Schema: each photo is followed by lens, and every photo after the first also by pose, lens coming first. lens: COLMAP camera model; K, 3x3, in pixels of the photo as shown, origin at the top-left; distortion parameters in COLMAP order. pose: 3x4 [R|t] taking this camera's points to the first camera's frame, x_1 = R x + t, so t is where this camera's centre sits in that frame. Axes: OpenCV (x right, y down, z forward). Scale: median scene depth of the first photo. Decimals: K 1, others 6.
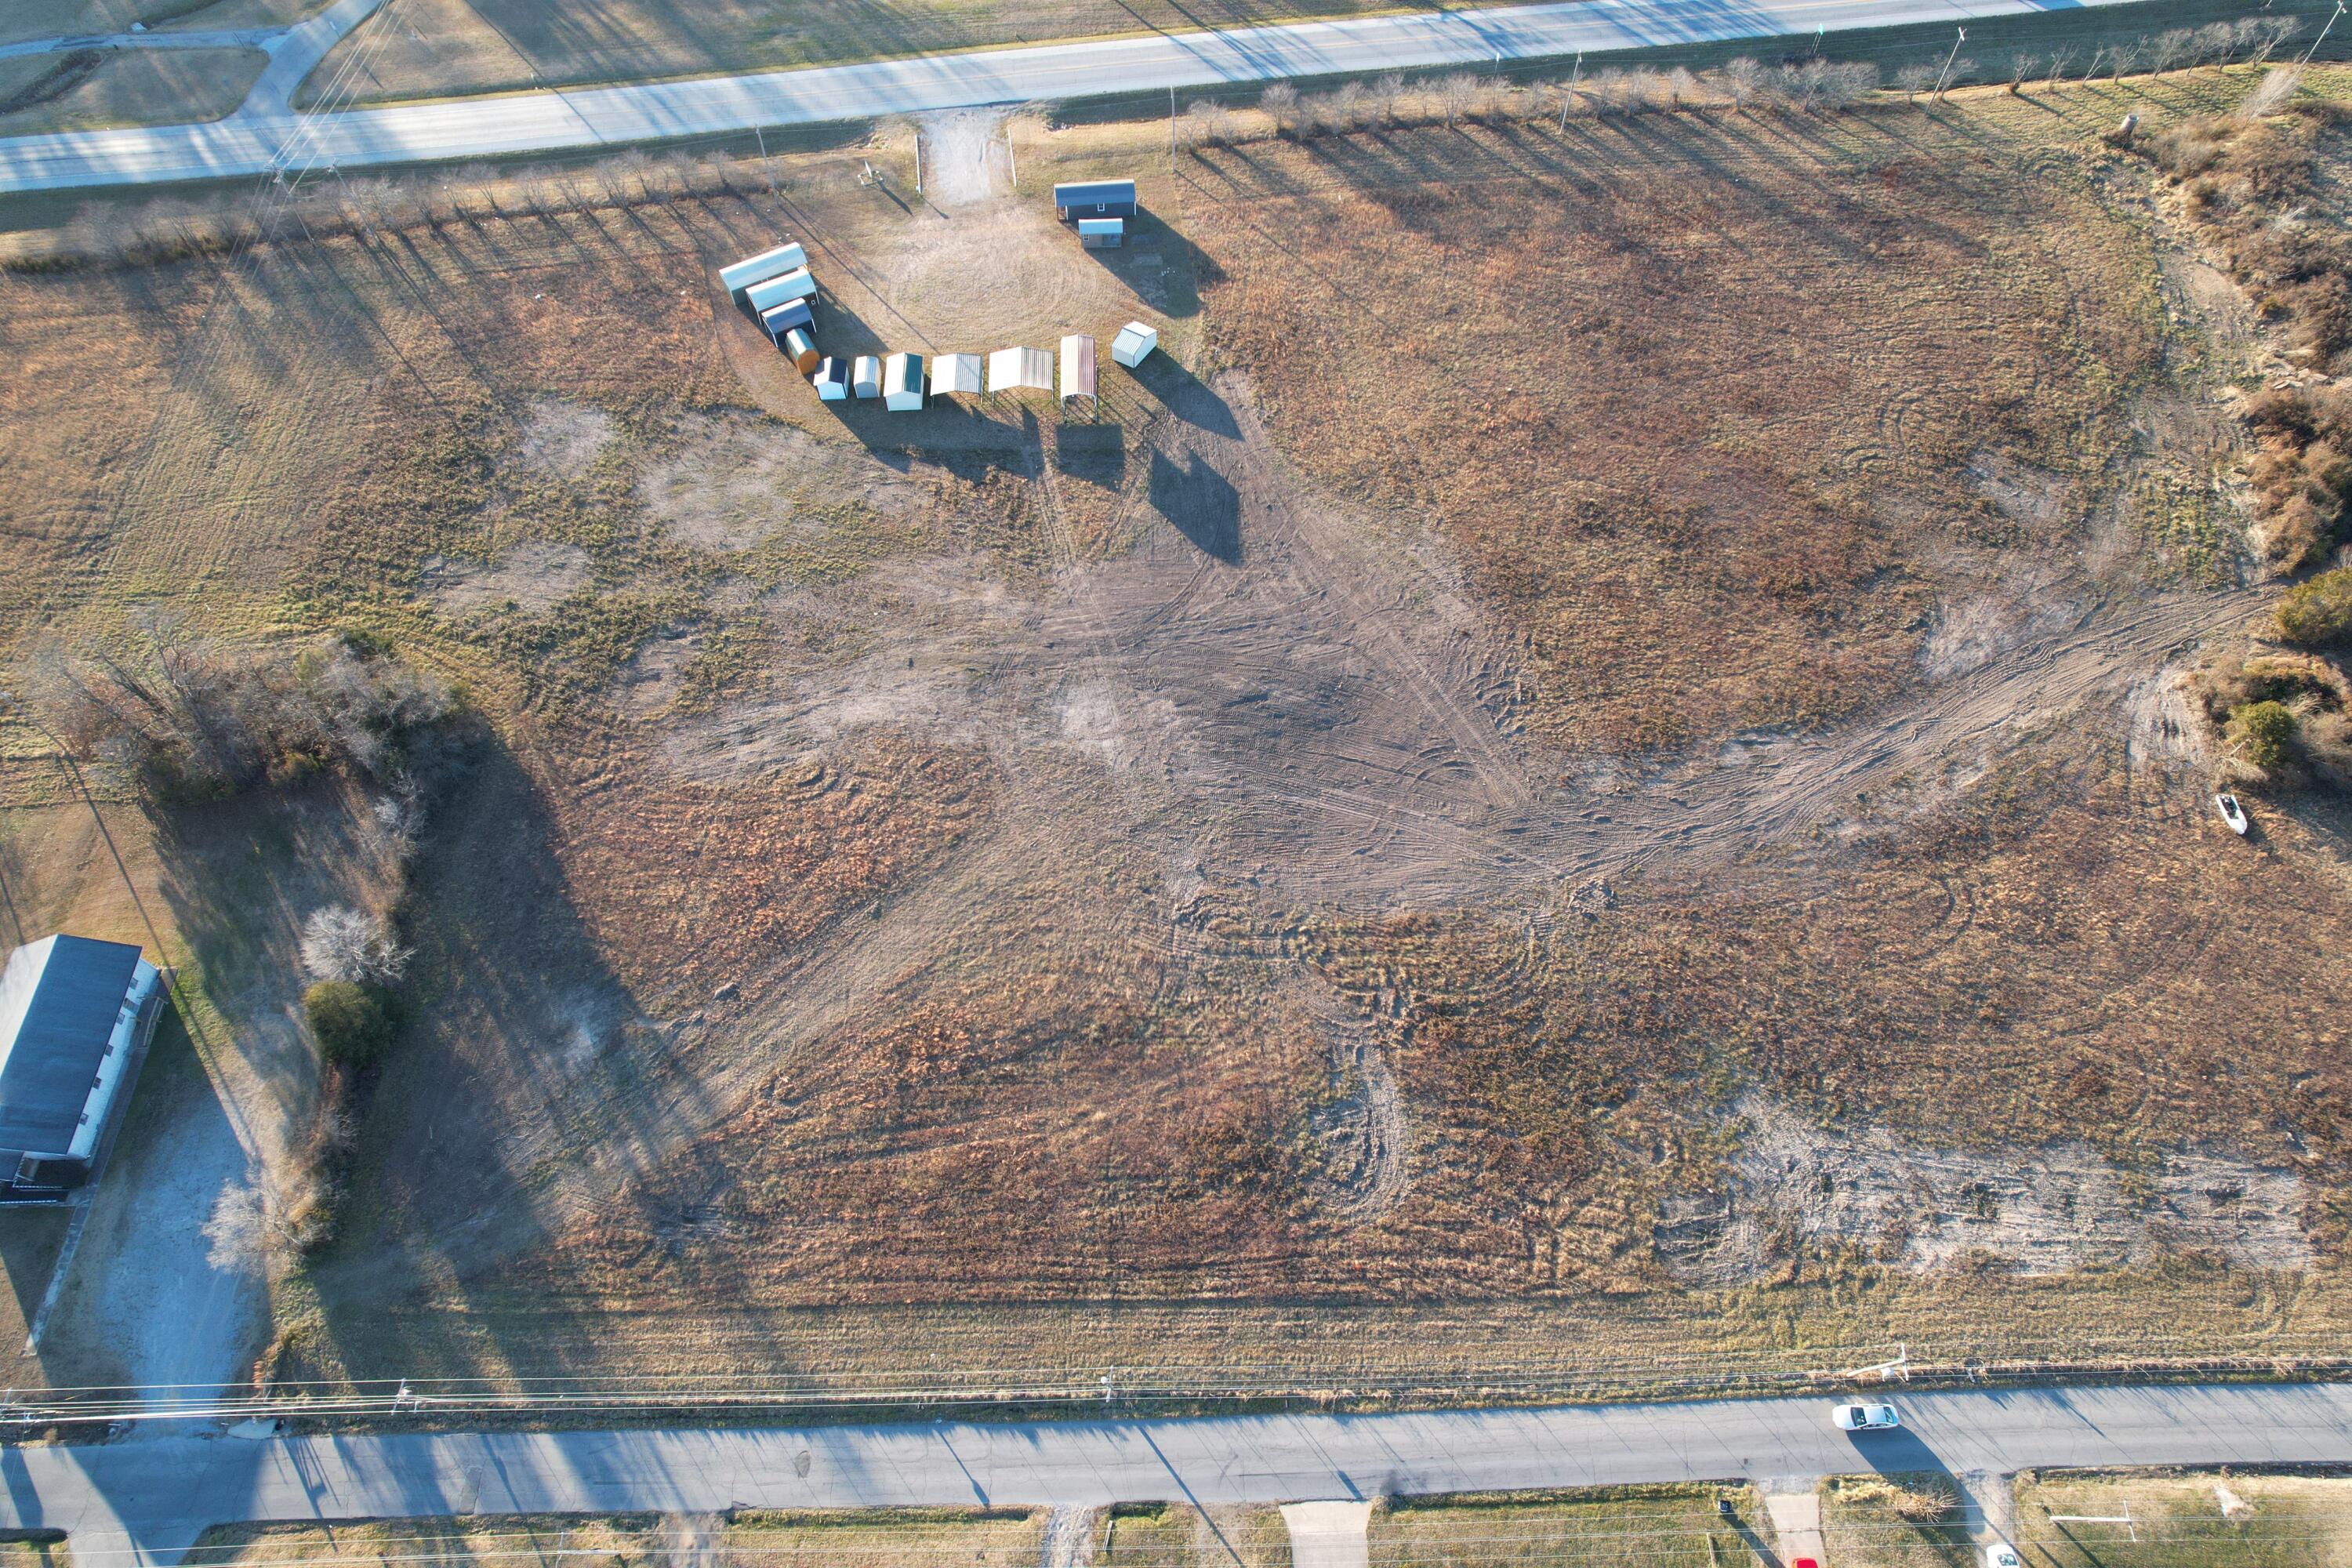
lens RADIAL K [[1498.6, 0, 1176.0], [0, 1498.6, 784.0], [0, 0, 1]] dist [-0.085762, 0.077440]
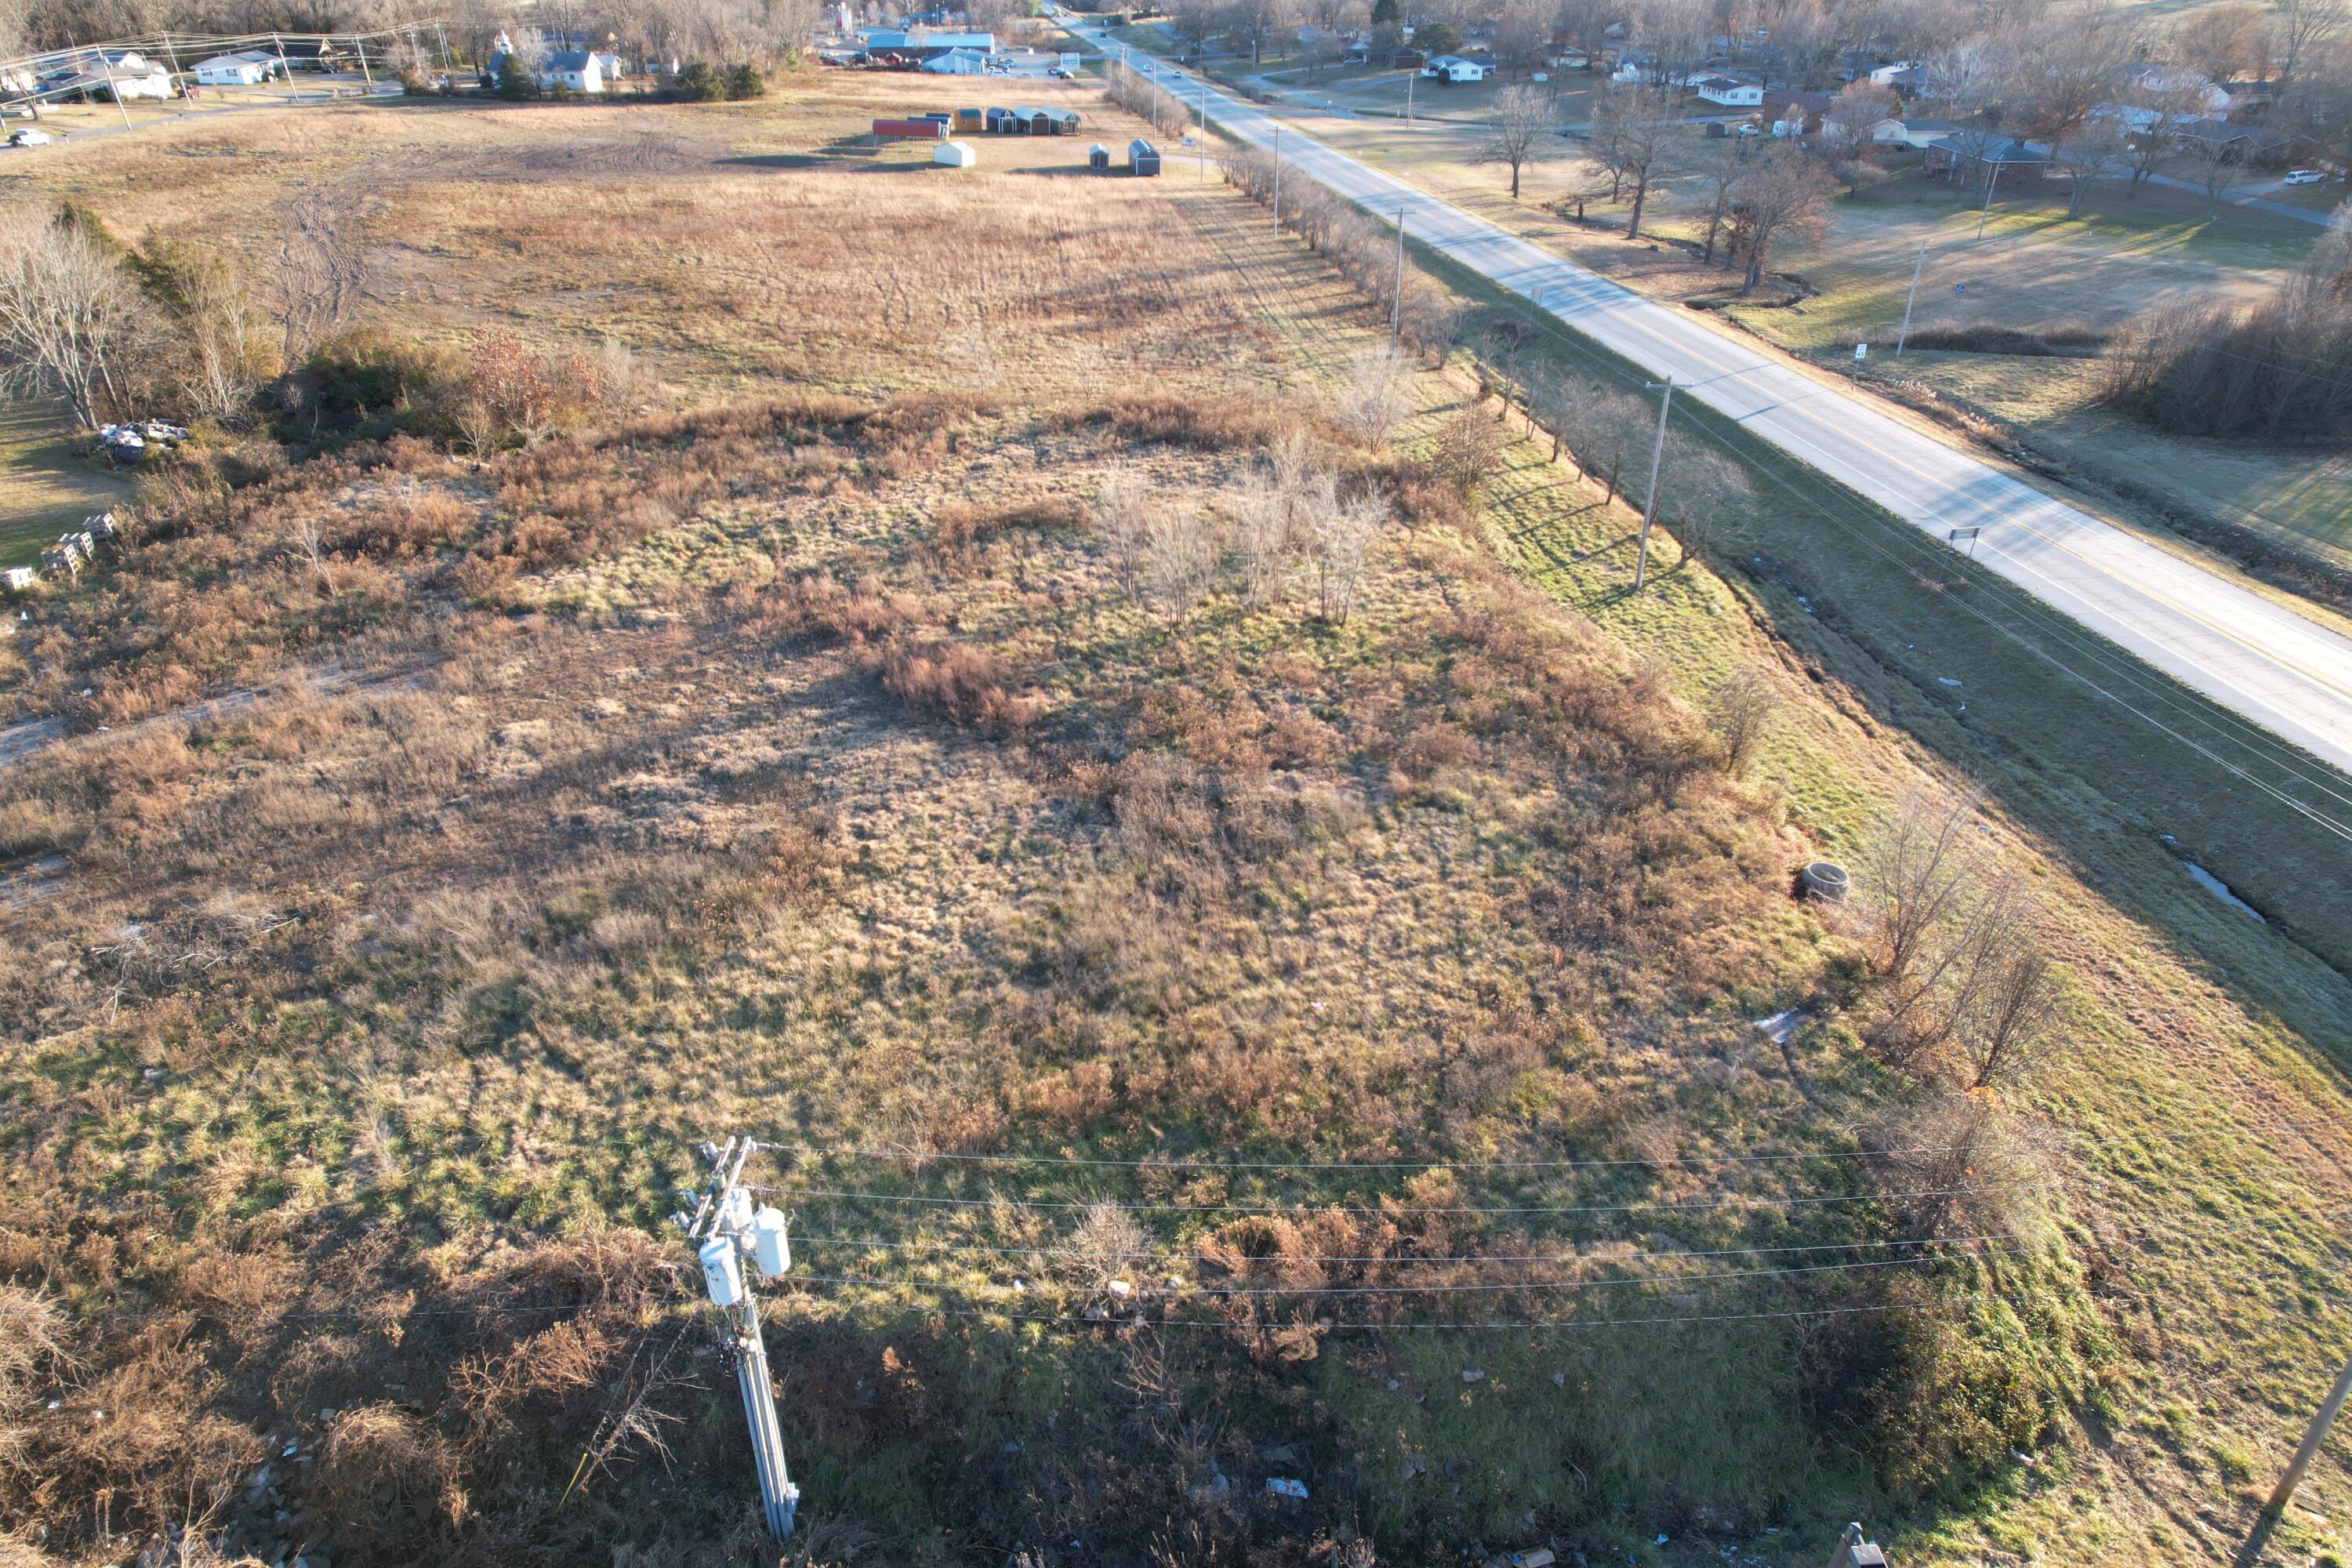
lens RADIAL K [[1498.6, 0, 1176.0], [0, 1498.6, 784.0], [0, 0, 1]] dist [-0.085762, 0.077440]
pose [[0.044558, 0.519605, -0.853244, 1.486363], [-0.864996, 0.447363, 0.227262, -0.571073], [0.499797, 0.727926, 0.469390, 1.027733]]
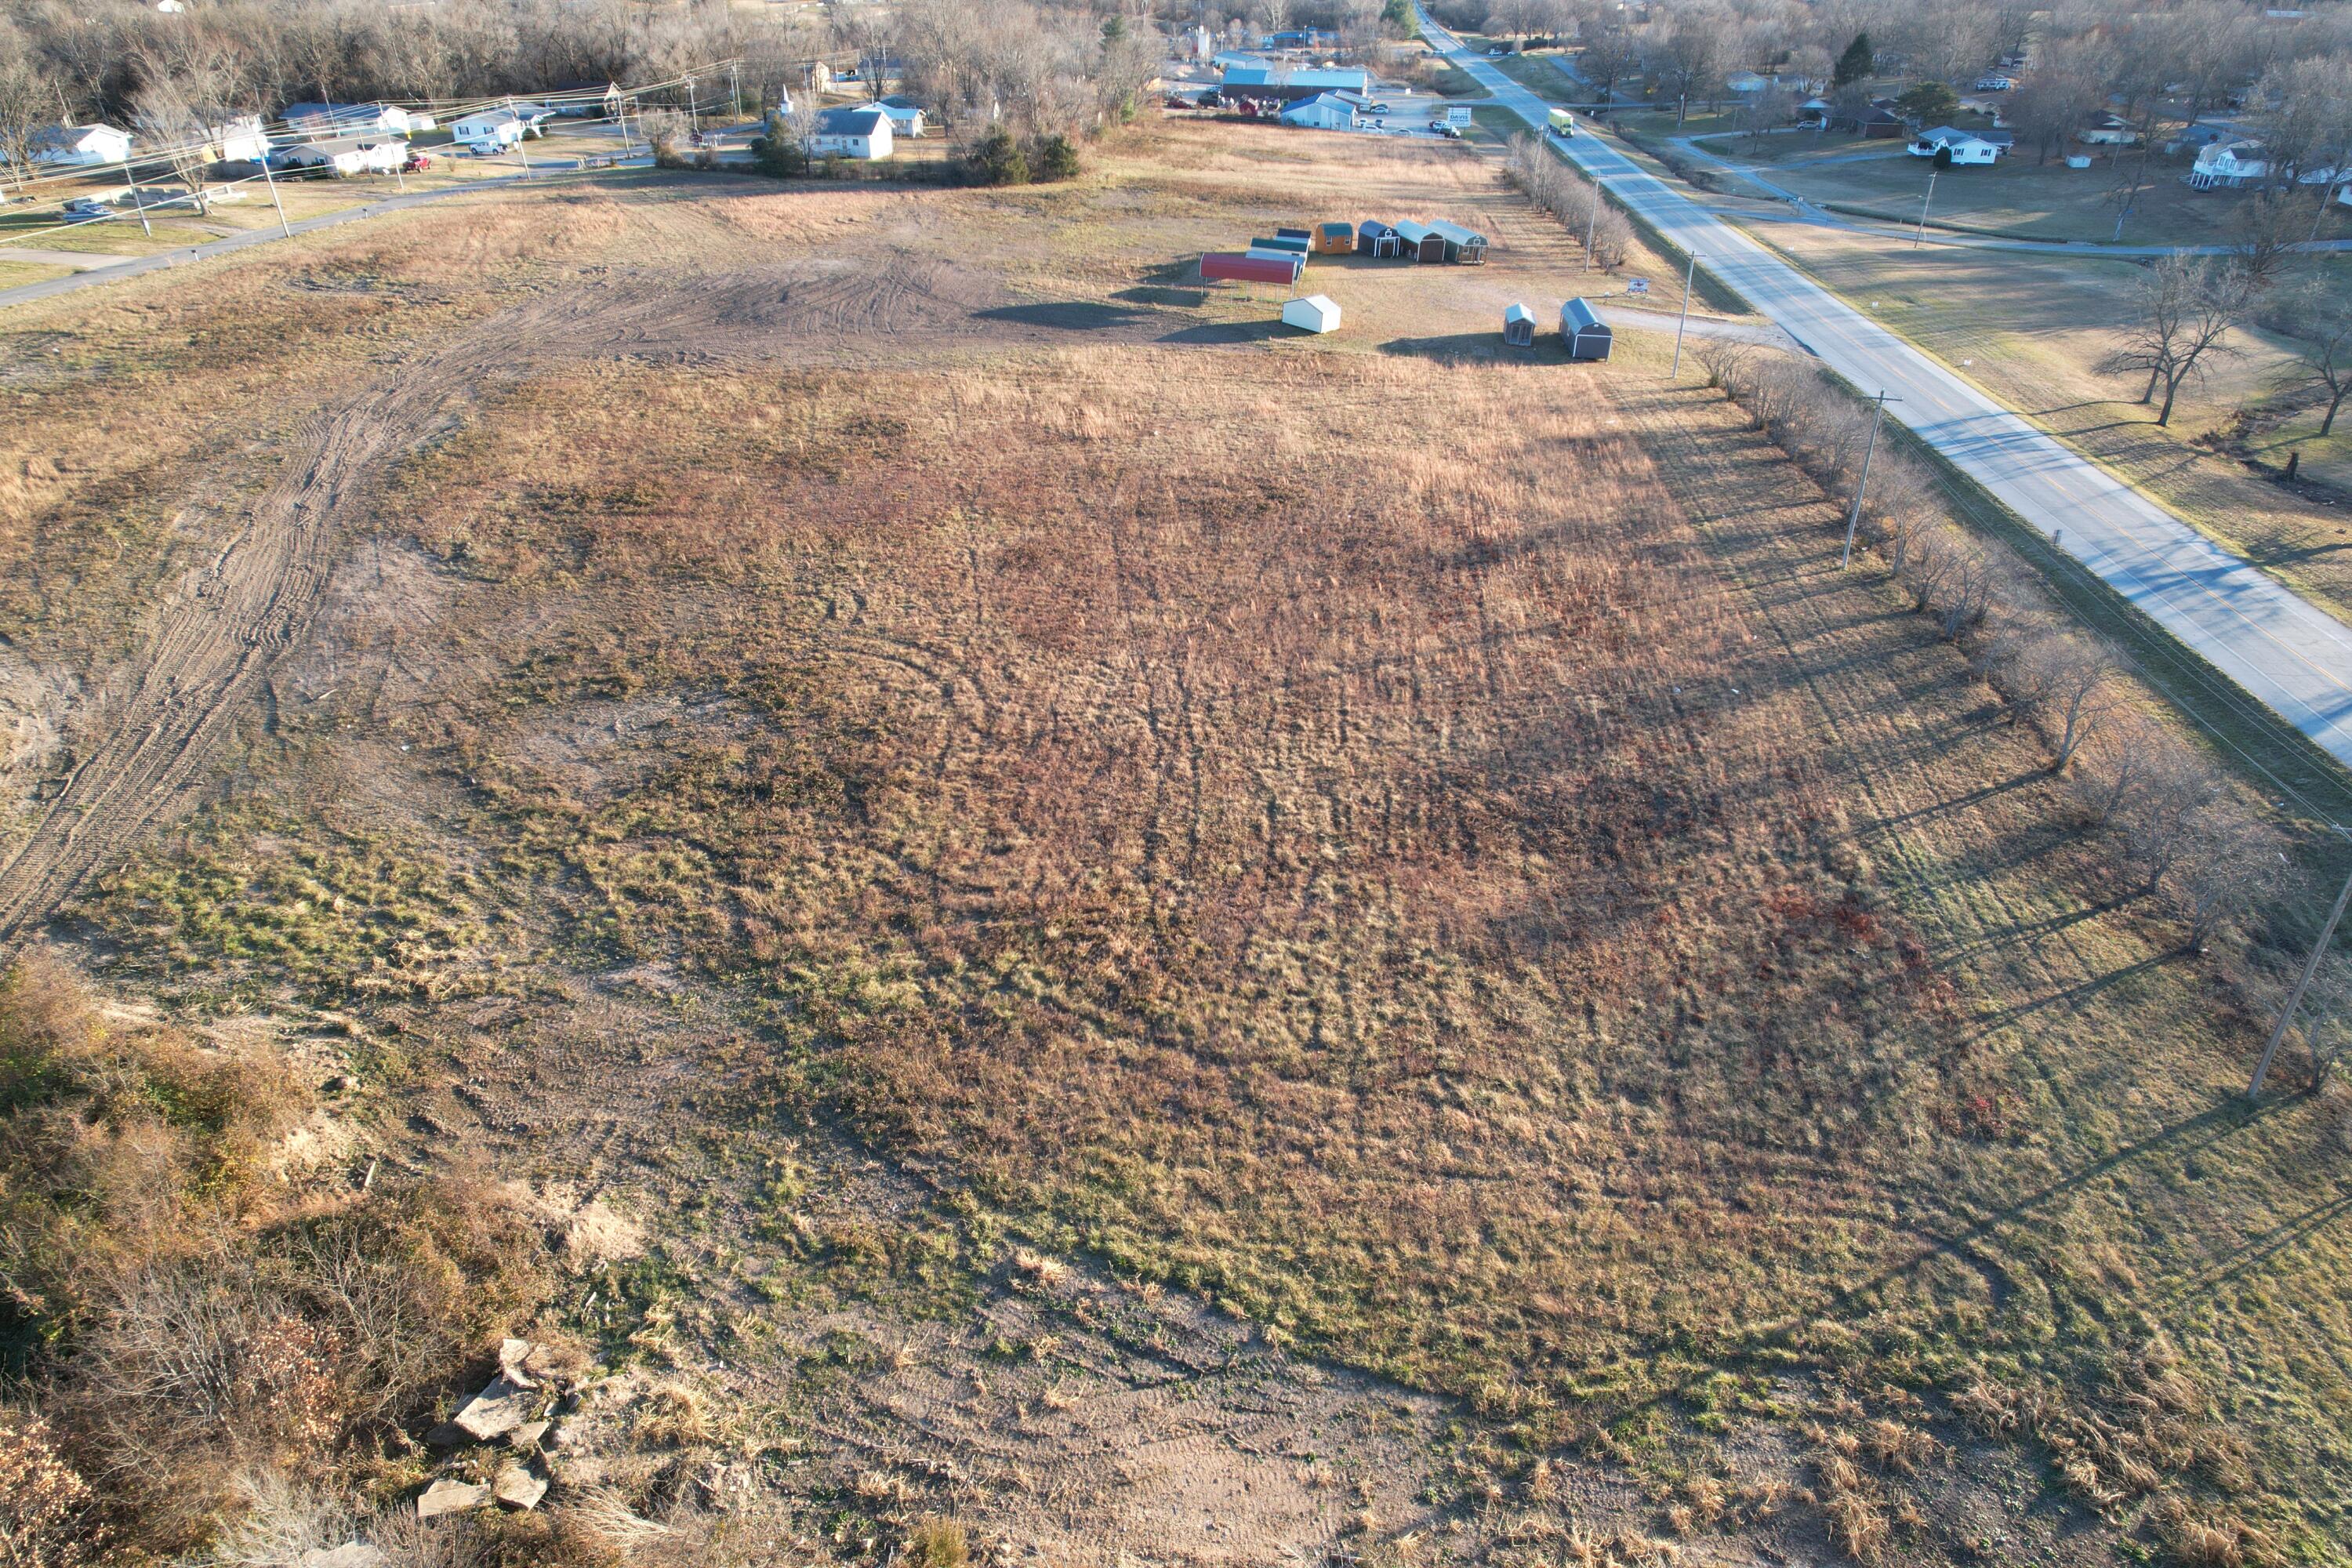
lens RADIAL K [[1498.6, 0, 1176.0], [0, 1498.6, 784.0], [0, 0, 1]] dist [-0.085762, 0.077440]
pose [[-0.174017, 0.513384, -0.840330, 0.974796], [-0.852182, 0.349111, 0.389754, -0.536144], [0.493462, 0.783938, 0.376745, 0.975237]]
